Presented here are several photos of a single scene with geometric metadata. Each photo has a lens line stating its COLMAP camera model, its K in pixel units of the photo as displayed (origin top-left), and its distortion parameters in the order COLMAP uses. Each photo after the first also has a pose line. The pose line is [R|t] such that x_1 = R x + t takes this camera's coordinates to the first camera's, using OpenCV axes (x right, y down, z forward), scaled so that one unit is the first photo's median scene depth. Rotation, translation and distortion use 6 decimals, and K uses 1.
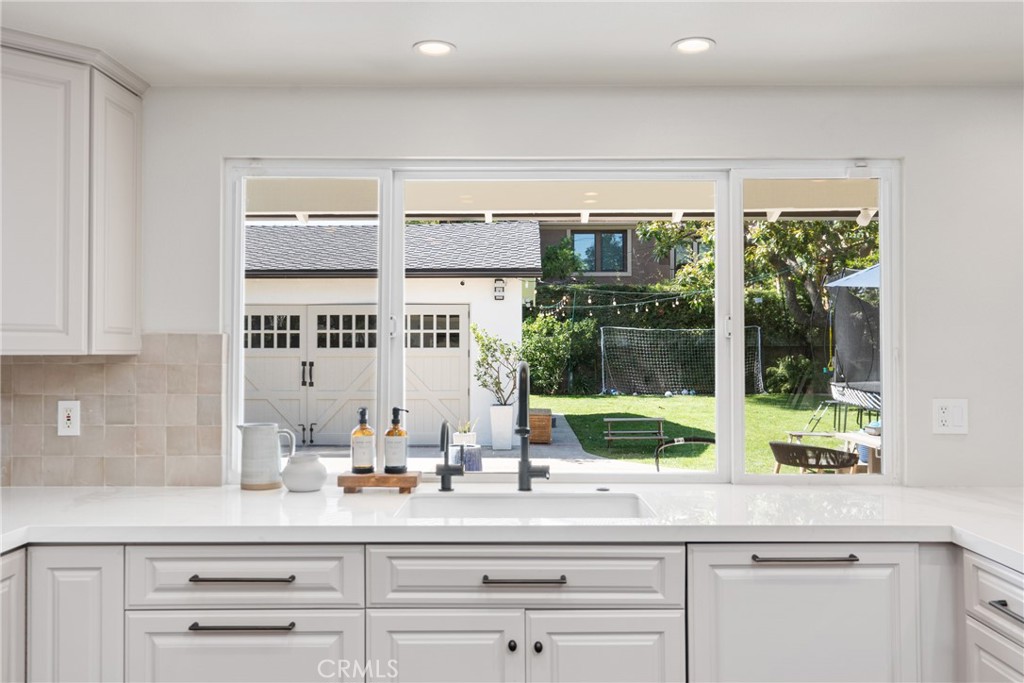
lens RADIAL K [[871.9, 0, 514.3], [0, 871.9, 341.2], [0, 0, 1]] dist [-0.015745, 0.000300]
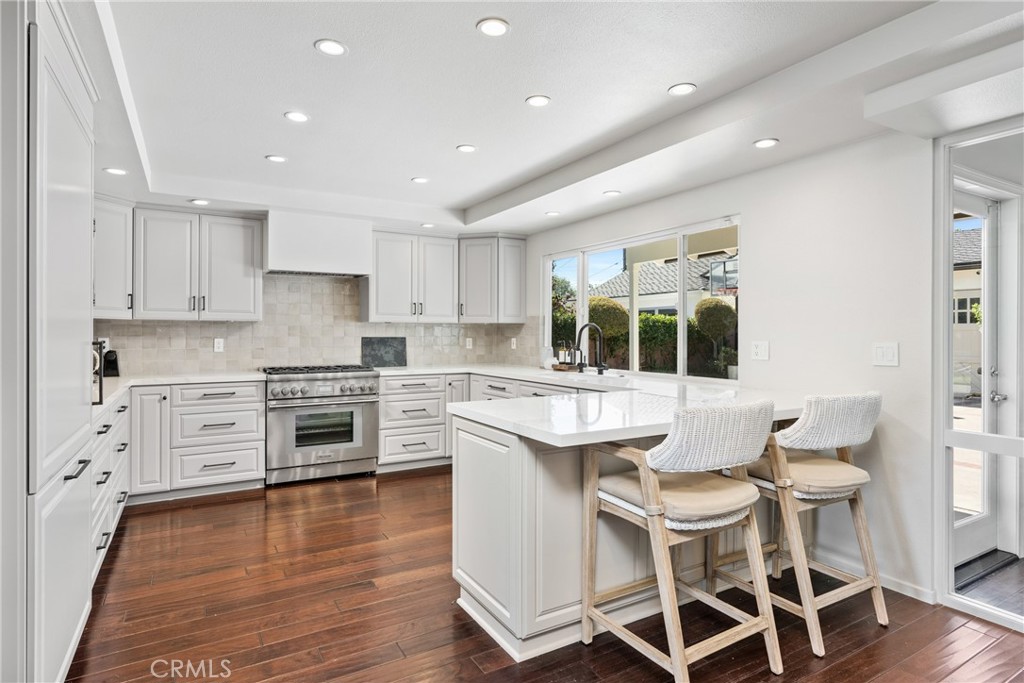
lens RADIAL K [[542.8, 0, 513.7], [0, 542.8, 335.4], [0, 0, 1]] dist [-0.000803, -0.000159]
pose [[0.485756, 0.012938, -0.873998, 1.195911], [0.008641, 0.999771, 0.019602, 0.020289], [0.874052, -0.017074, 0.485533, 0.021367]]
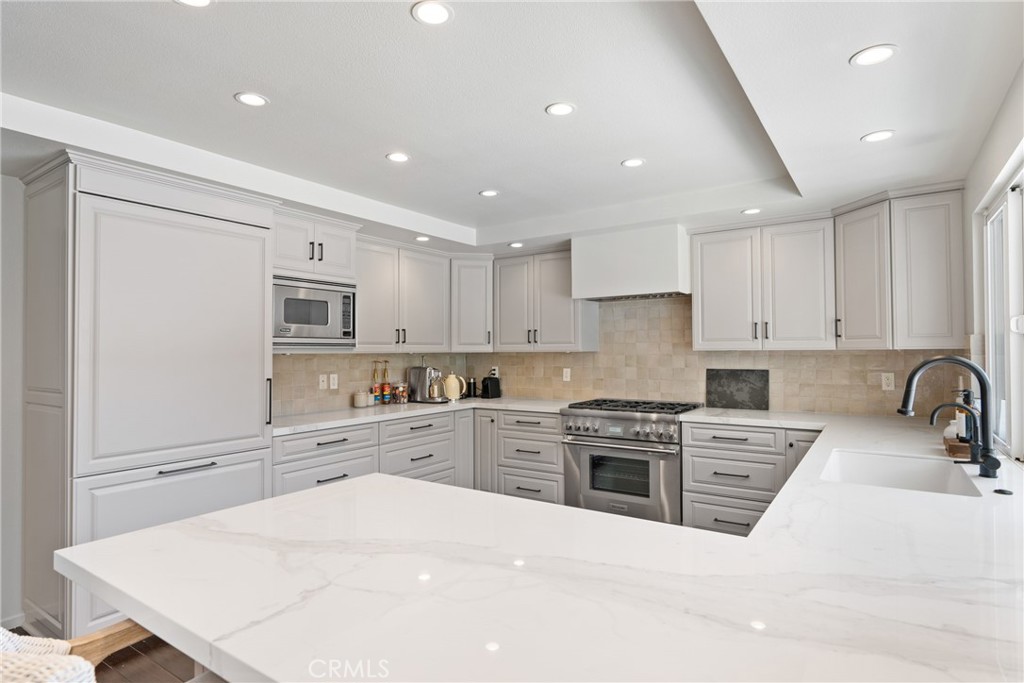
lens RADIAL K [[542.8, 0, 512.9], [0, 542.8, 341.9], [0, 0, 1]] dist [-0.000803, -0.000159]
pose [[-0.571185, -0.002883, -0.820817, 0.840427], [0.024393, 0.999493, -0.020485, 0.002735], [0.820459, -0.031723, -0.570824, 0.859200]]
